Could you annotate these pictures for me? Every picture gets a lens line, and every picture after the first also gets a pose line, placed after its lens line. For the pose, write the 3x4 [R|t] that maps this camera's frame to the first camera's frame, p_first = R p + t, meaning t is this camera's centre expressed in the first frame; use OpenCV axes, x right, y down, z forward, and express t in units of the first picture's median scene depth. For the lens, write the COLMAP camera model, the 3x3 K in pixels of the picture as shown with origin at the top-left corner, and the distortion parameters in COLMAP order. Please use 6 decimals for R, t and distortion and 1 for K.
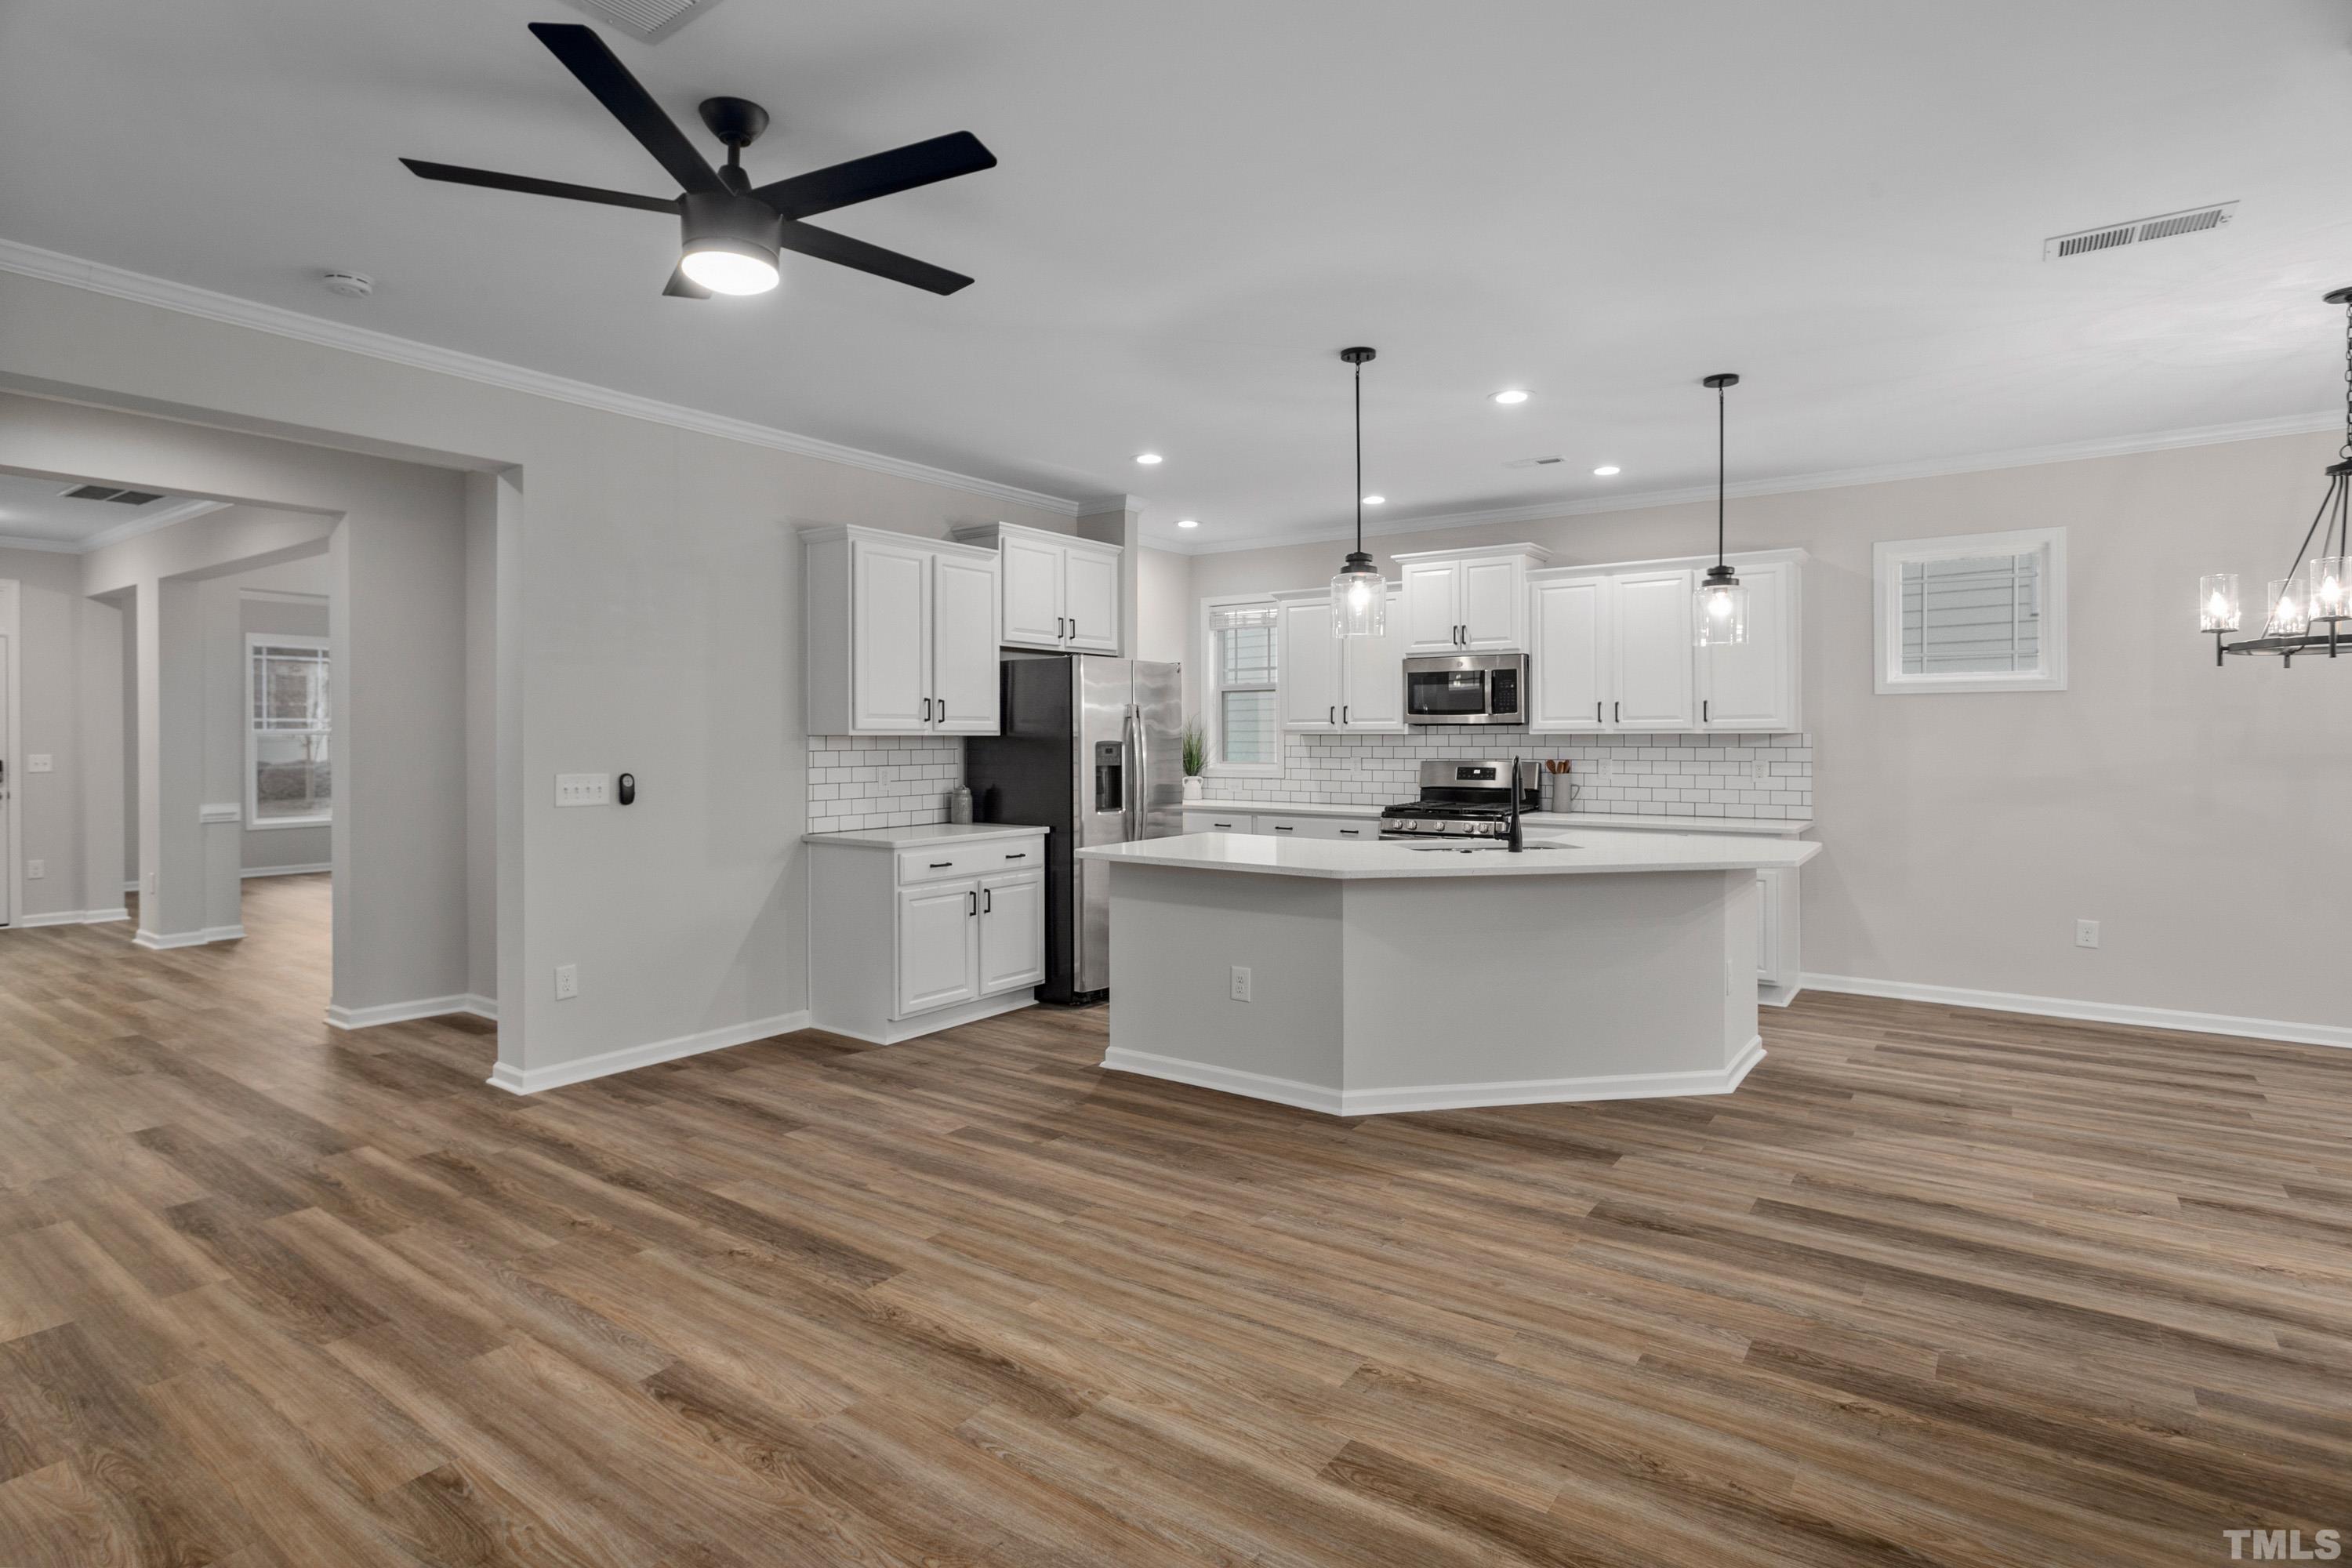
lens RADIAL K [[1168.1, 0, 1161.9], [0, 1168.1, 732.5], [0, 0, 1]] dist [-0.001591, -0.000275]
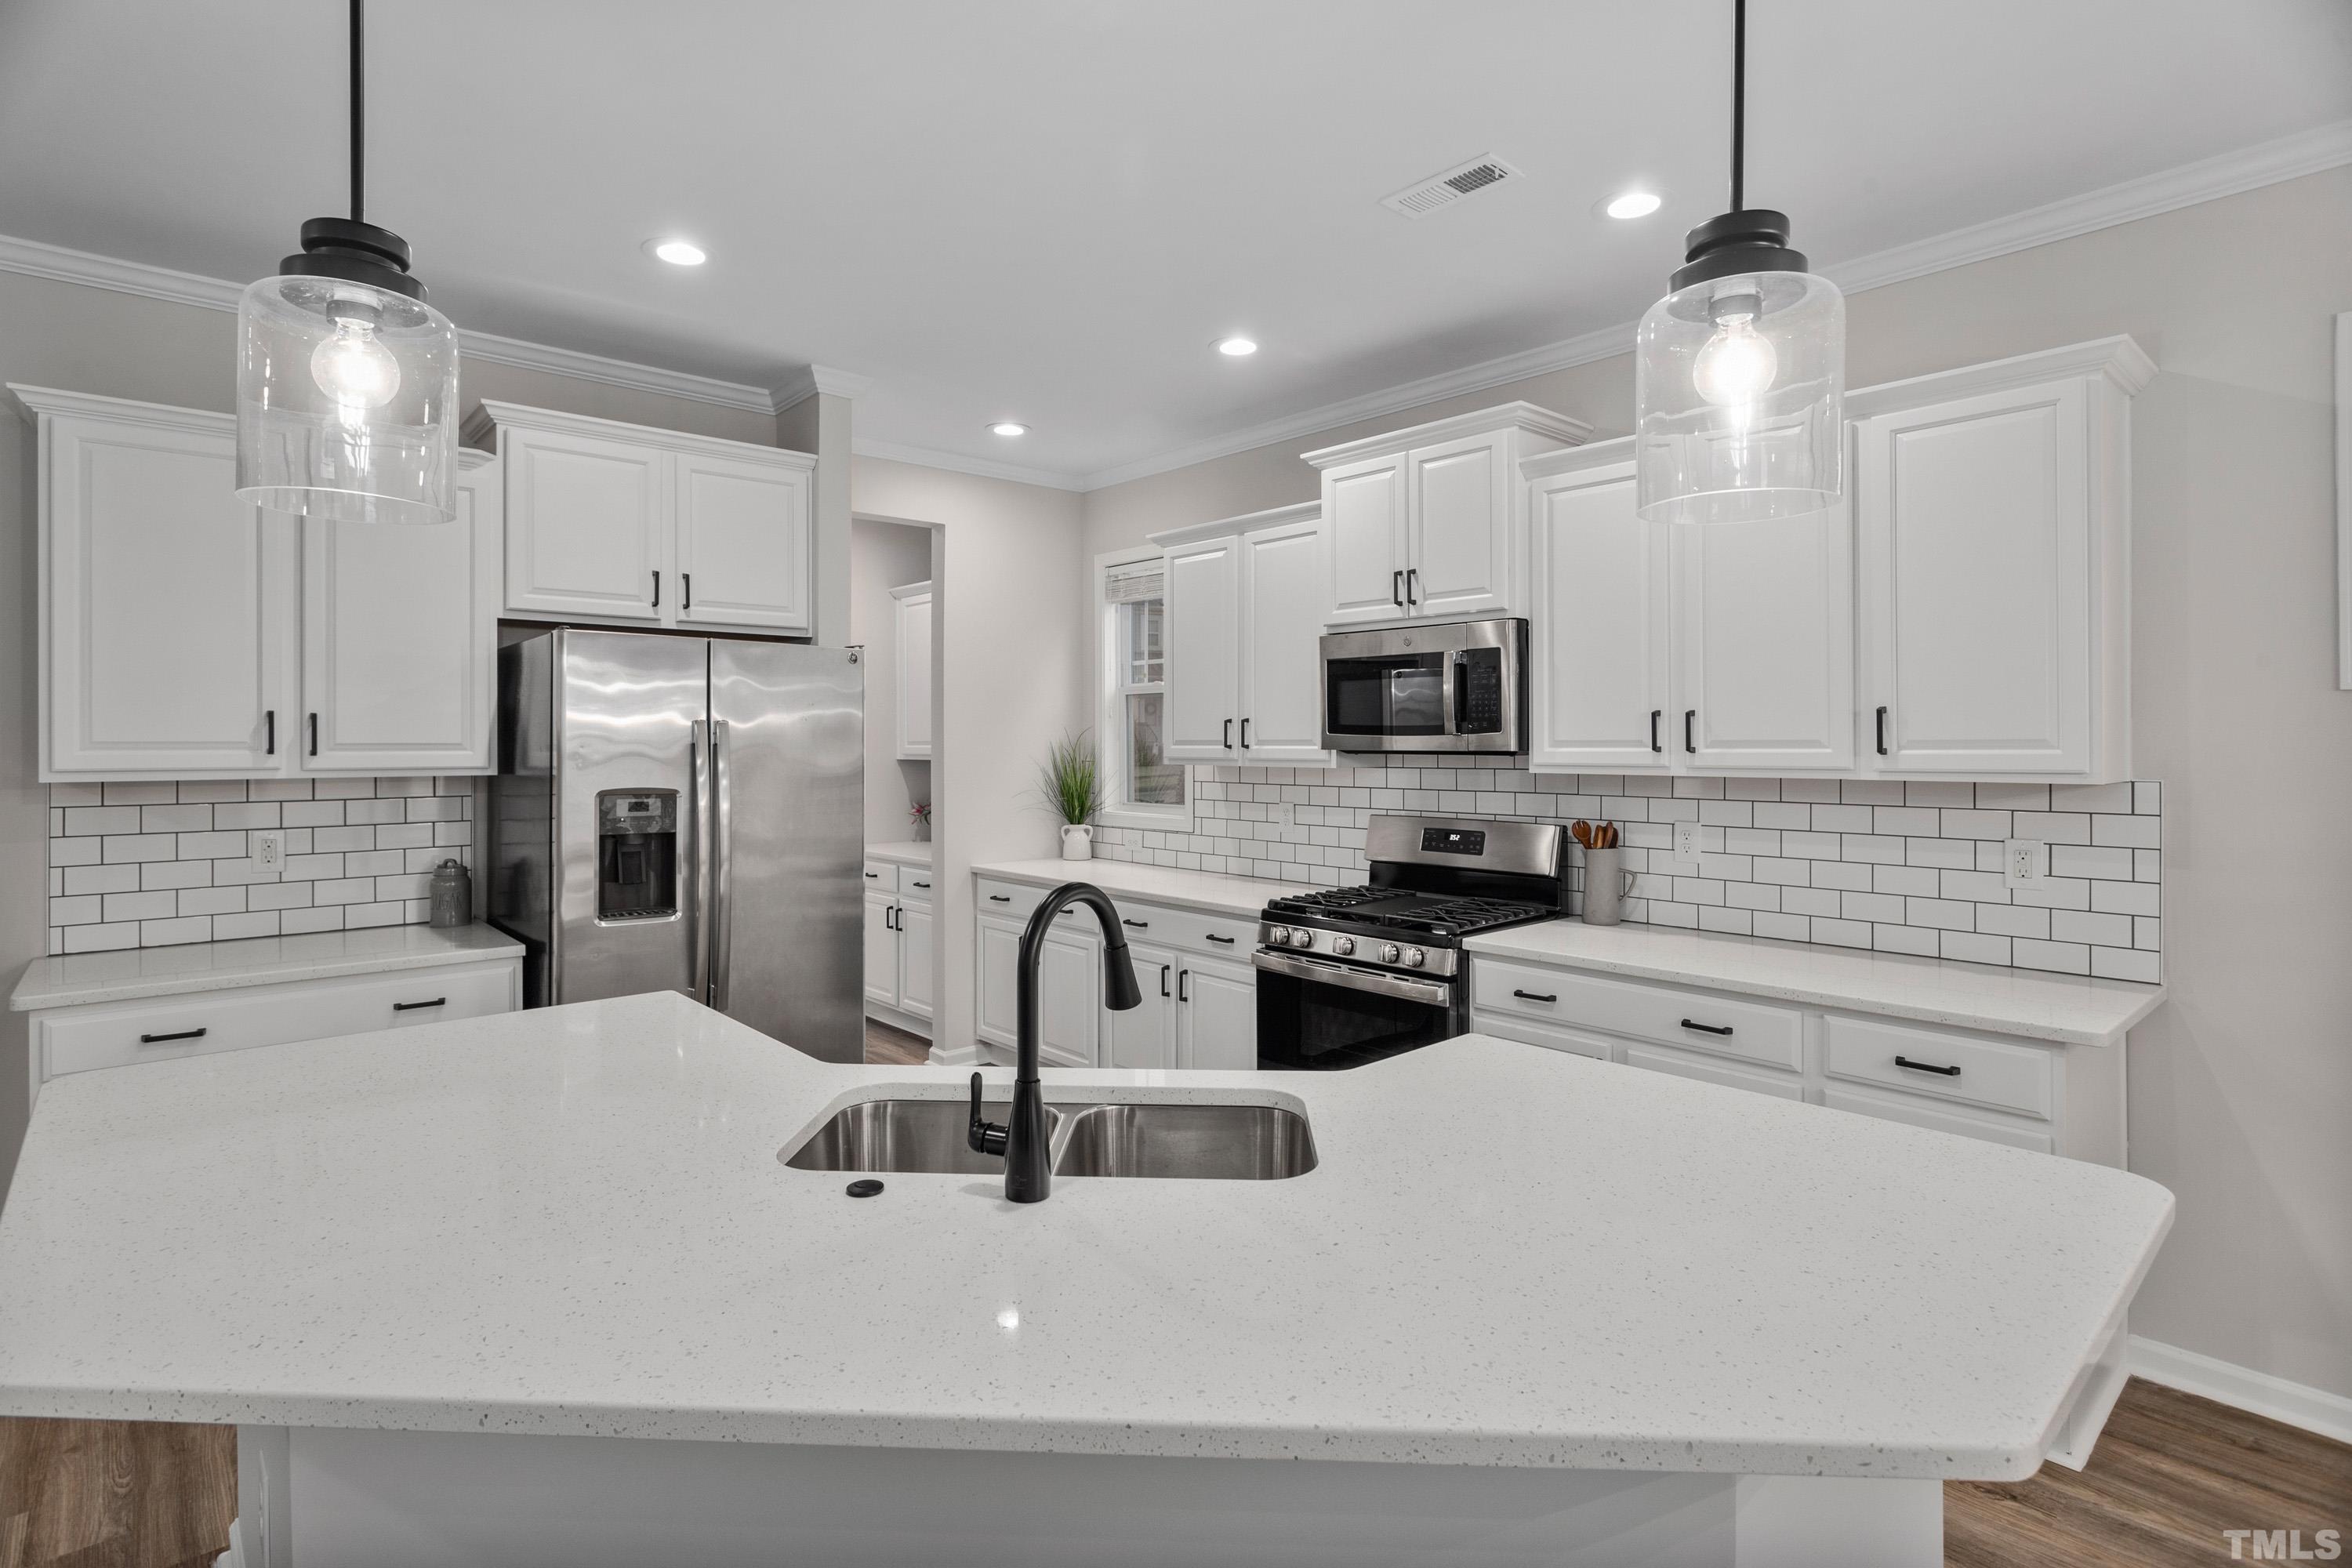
lens RADIAL K [[1139.2, 0, 1166.8], [0, 1139.2, 742.6], [0, 0, 1]] dist [0.001206, 0.001110]
pose [[0.976143, 0.001817, -0.217123, 0.295988], [-0.001089, 0.999993, 0.003472, -0.015332], [0.217127, -0.003153, 0.976138, 0.518984]]
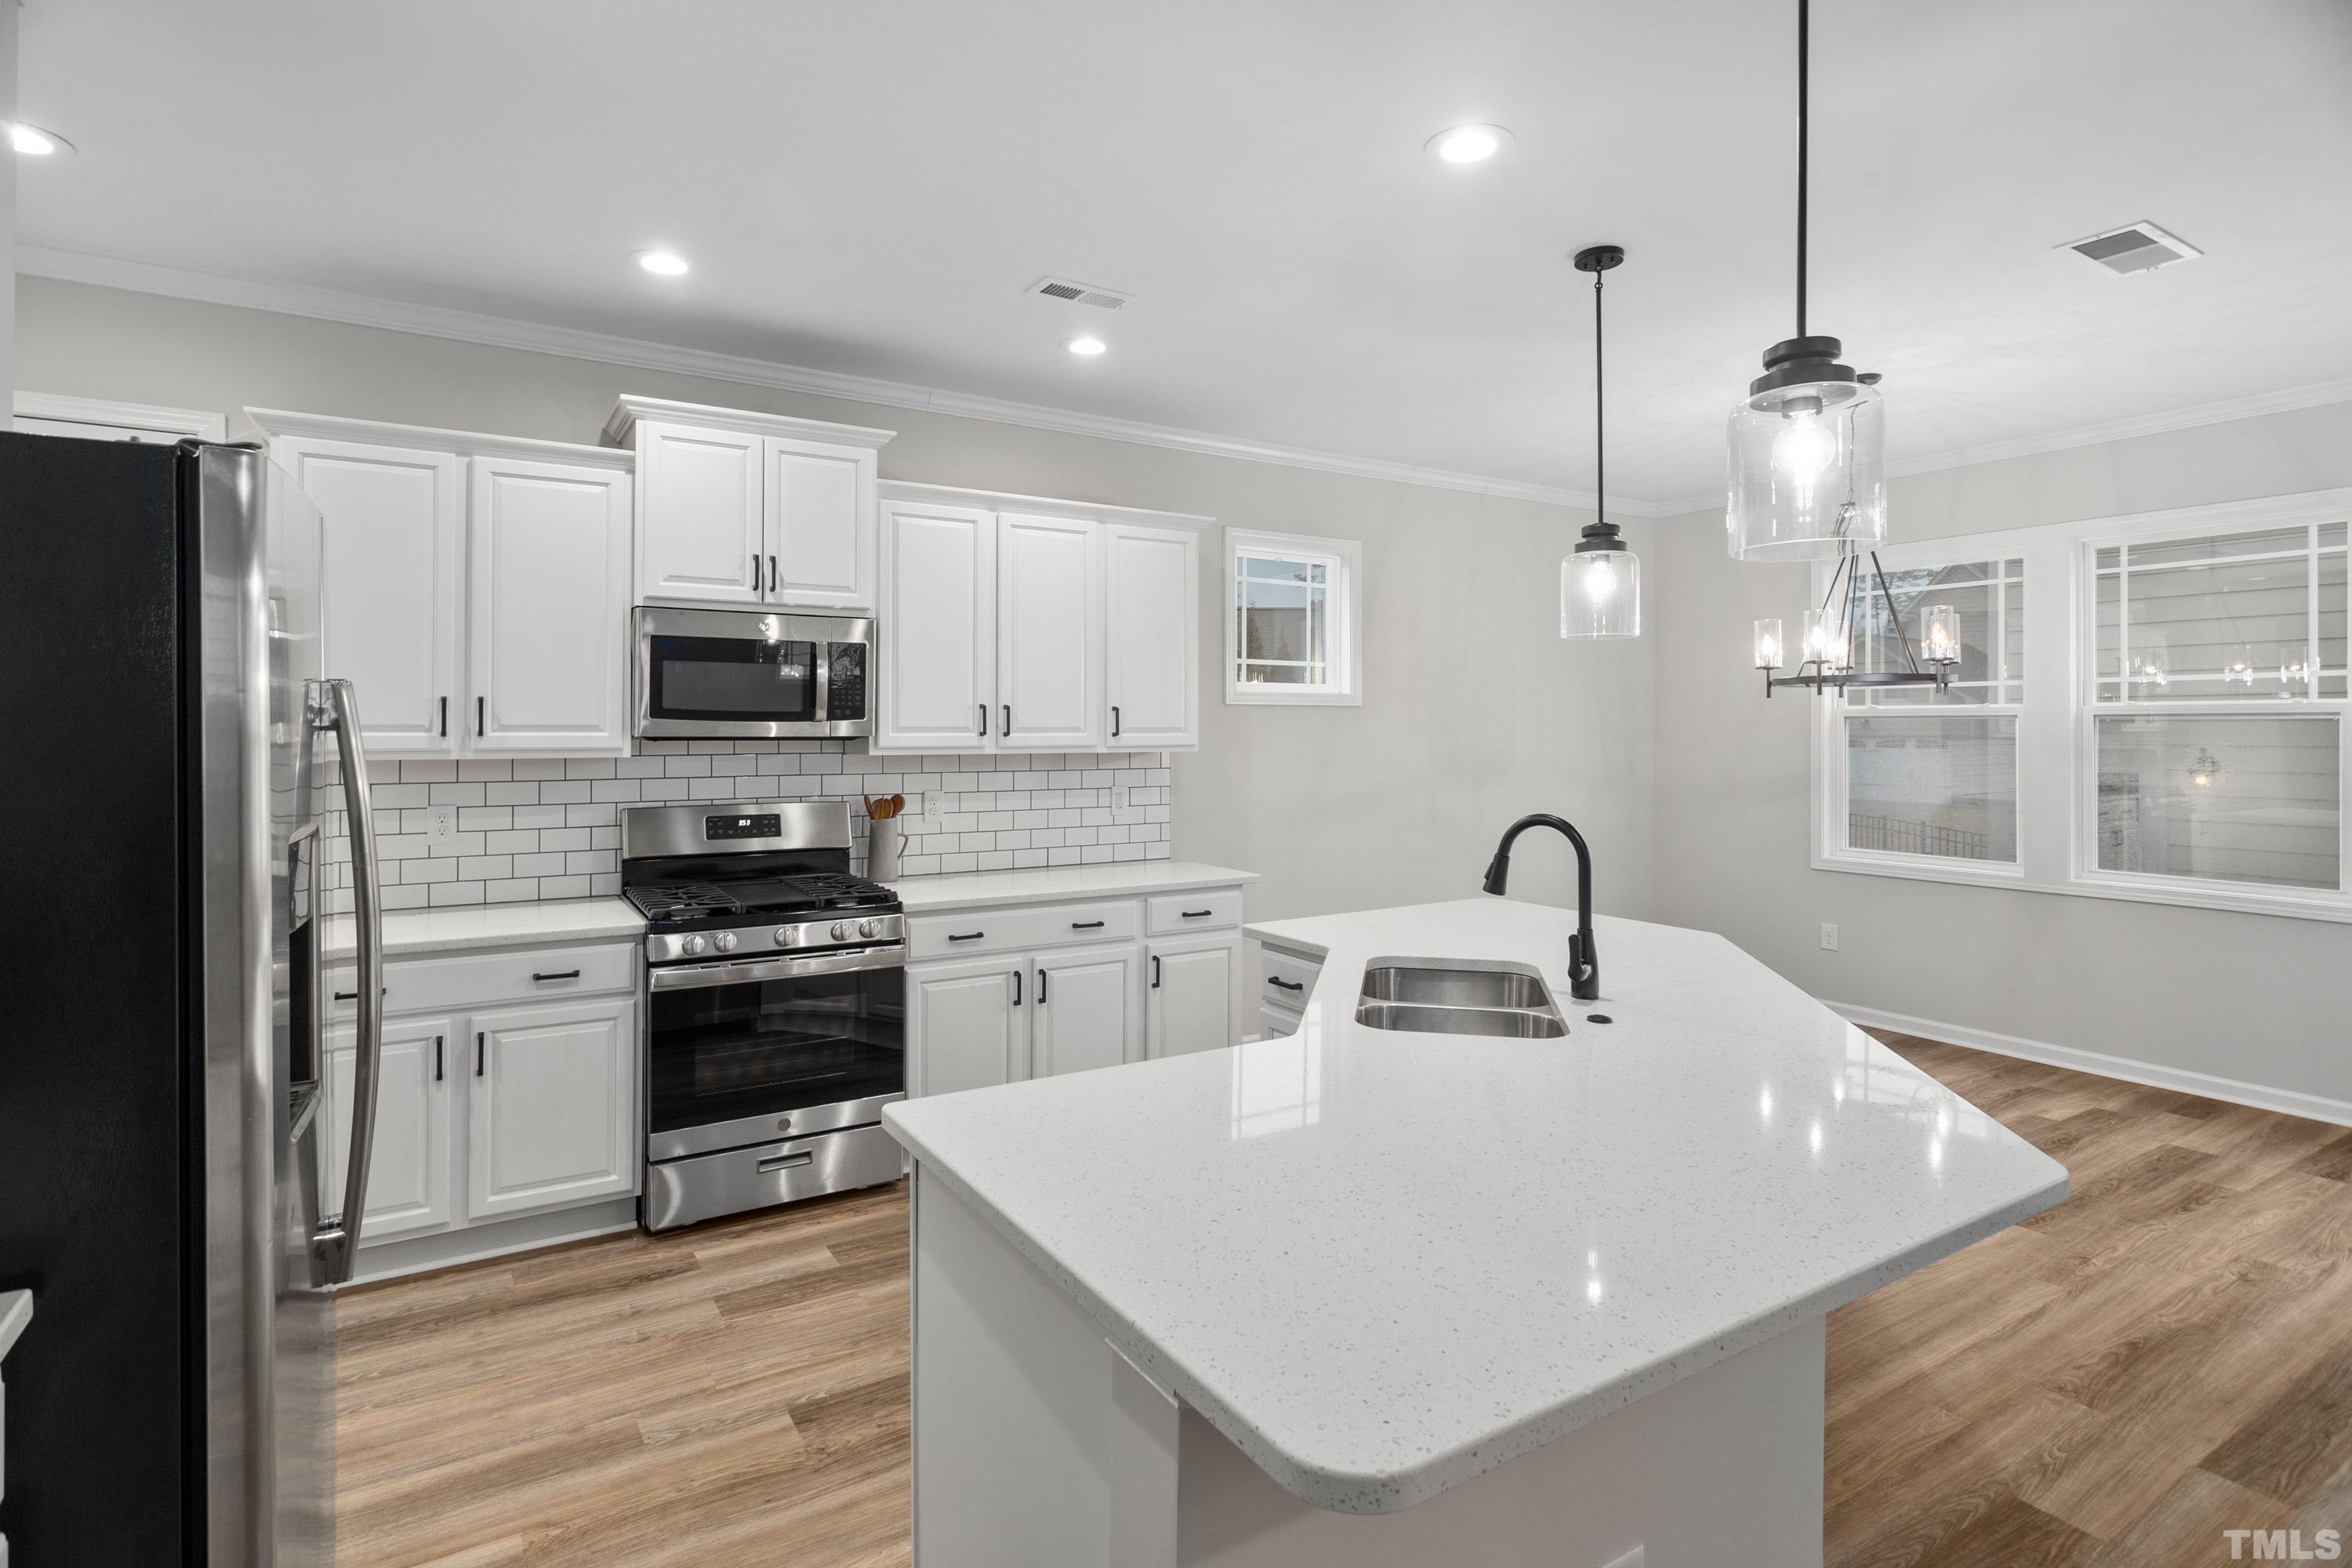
lens RADIAL K [[1168.1, 0, 1161.9], [0, 1168.1, 732.5], [0, 0, 1]] dist [-0.001591, -0.000275]
pose [[0.390203, -0.002195, 0.920726, -0.192694], [-0.009253, 0.999937, 0.006305, -0.017320], [-0.920682, -0.010980, 0.390158, 0.700081]]
